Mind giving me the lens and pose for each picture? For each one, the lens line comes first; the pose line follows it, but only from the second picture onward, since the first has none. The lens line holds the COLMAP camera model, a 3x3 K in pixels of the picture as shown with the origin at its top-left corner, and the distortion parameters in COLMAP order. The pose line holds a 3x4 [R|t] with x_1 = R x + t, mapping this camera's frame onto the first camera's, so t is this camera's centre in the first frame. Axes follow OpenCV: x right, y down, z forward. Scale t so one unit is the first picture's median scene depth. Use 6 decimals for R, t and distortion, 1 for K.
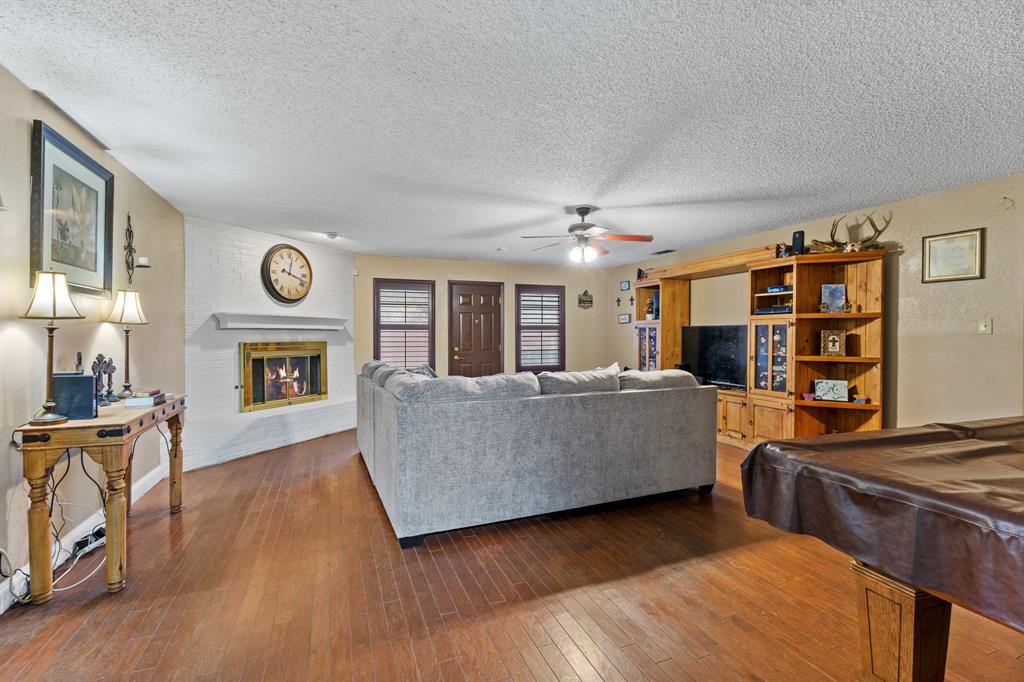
lens RADIAL K [[467.2, 0, 512.0], [0, 467.2, 341.0], [0, 0, 1]] dist [0.026460, 0.000036]
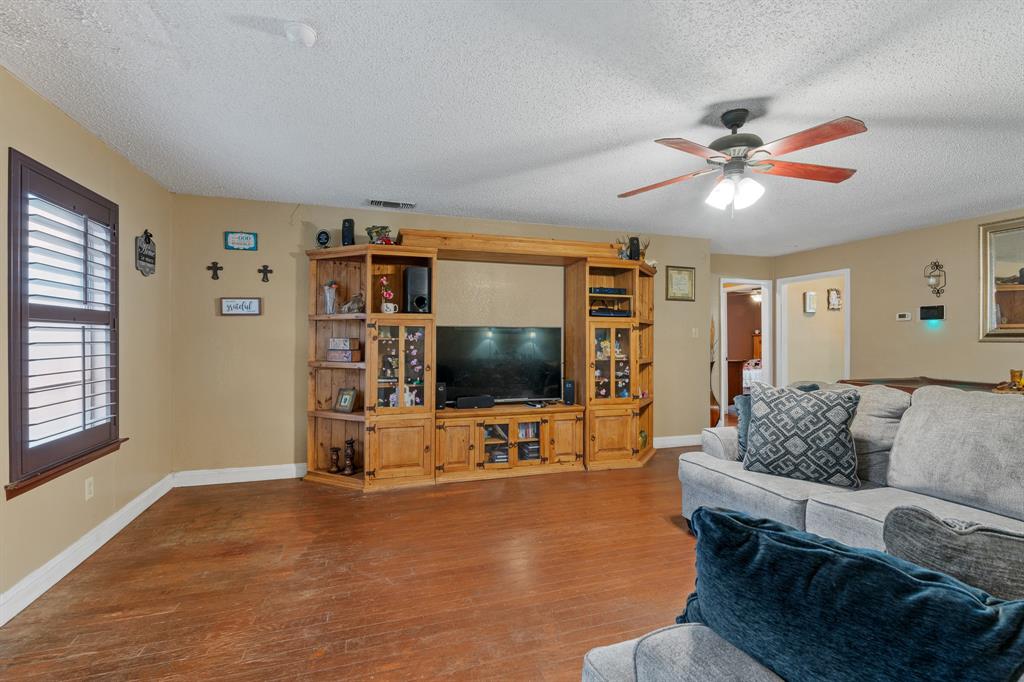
lens RADIAL K [[462.4, 0, 514.2], [0, 462.4, 337.2], [0, 0, 1]] dist [-0.002386, -0.000171]
pose [[0.074729, 0.004702, 0.997193, -0.347581], [0.013050, 0.999899, -0.005693, -0.011962], [-0.997118, 0.013439, 0.074660, 1.016124]]
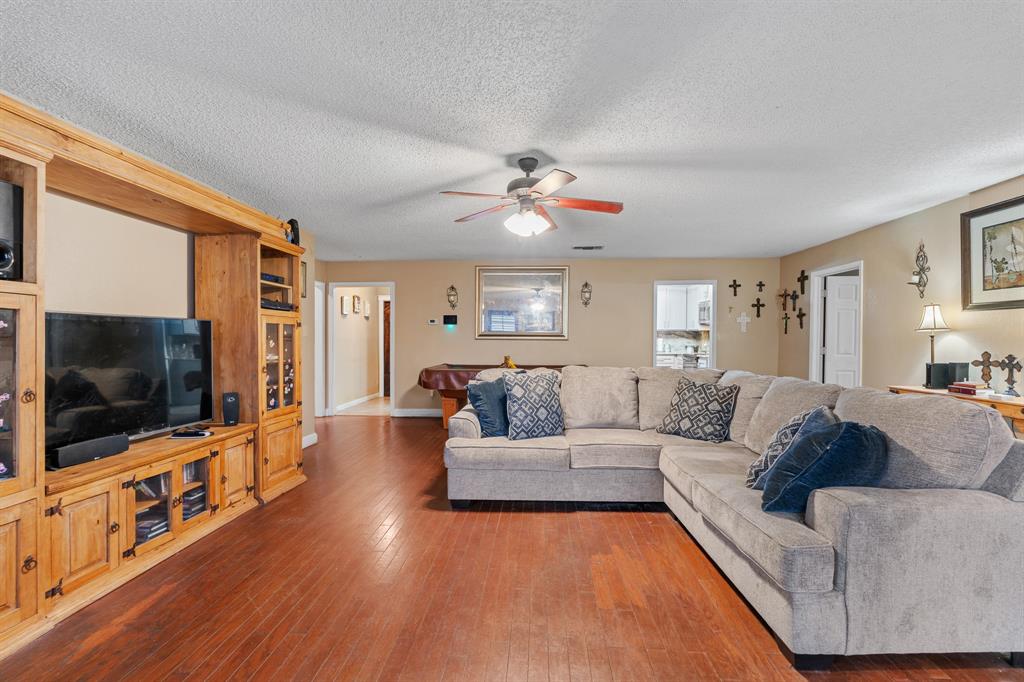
lens RADIAL K [[446.0, 0, 507.8], [0, 446.0, 344.2], [0, 0, 1]] dist [-0.003919, -0.000140]
pose [[-0.898651, -0.009375, 0.438565, -0.100626], [0.001999, 0.999674, 0.025467, -0.016402], [-0.438660, 0.023762, -0.898339, 1.350399]]
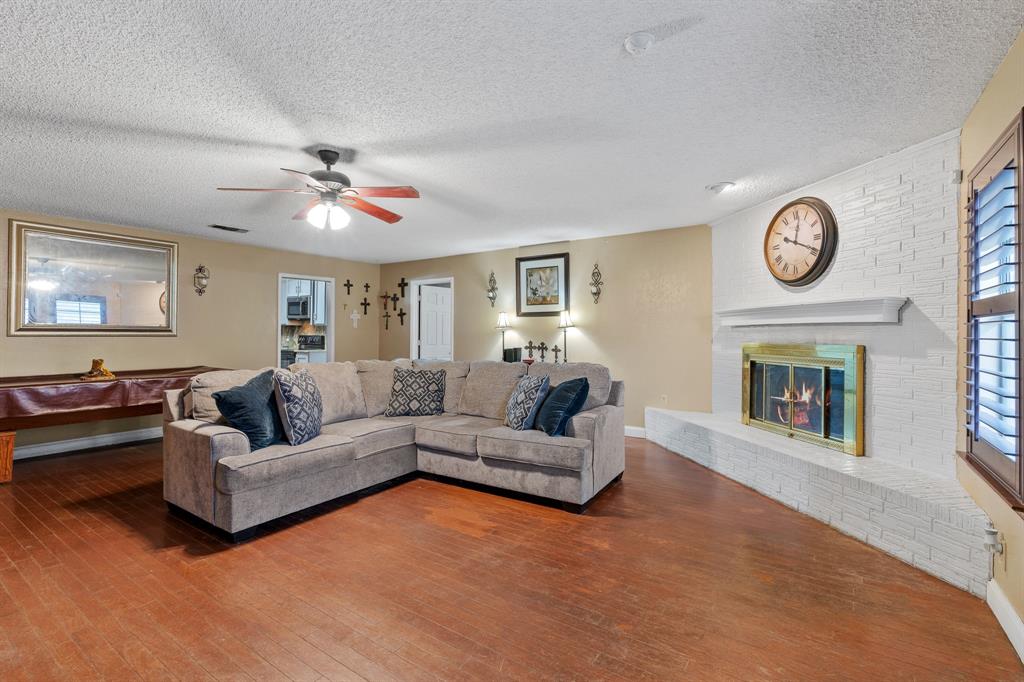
lens RADIAL K [[483.6, 0, 507.4], [0, 483.6, 331.5], [0, 0, 1]] dist [0.000059, 0.000102]
pose [[-0.839789, -0.003078, -0.542905, 0.263031], [-0.007802, 0.999949, 0.006400, -0.018355], [0.542857, 0.009610, -0.839770, 1.453777]]
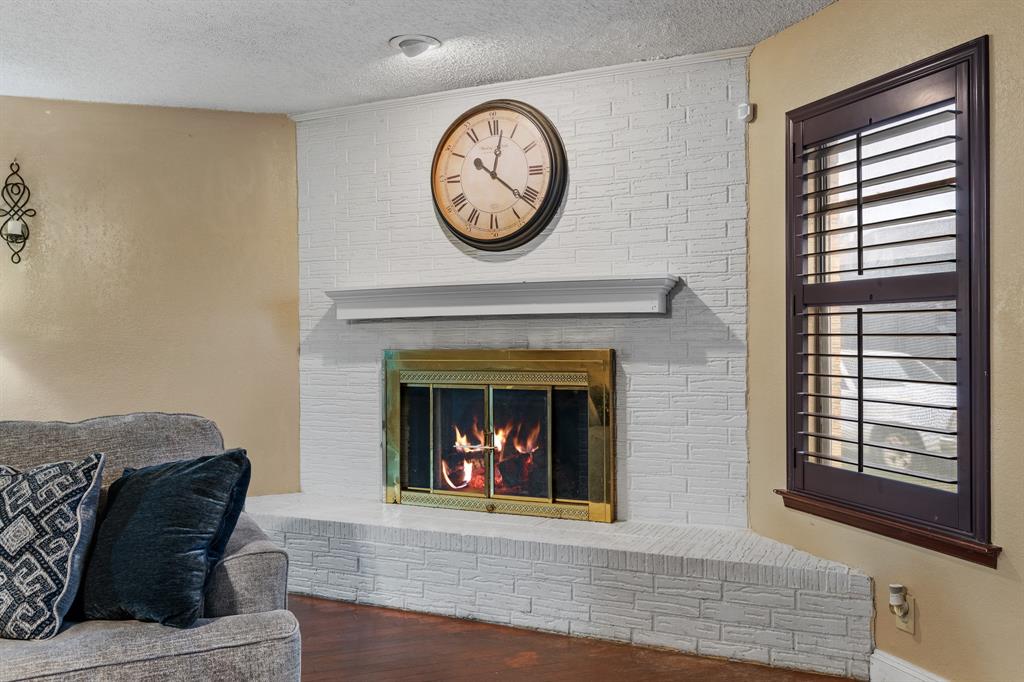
lens RADIAL K [[876.1, 0, 512.0], [0, 876.1, 341.0], [0, 0, 1]] dist [0.001286, -0.003868]
pose [[-0.043696, 0.009954, -0.998995, 0.267050], [0.000206, 0.999950, 0.009954, -0.013810], [0.999045, 0.000230, -0.043696, 1.121061]]
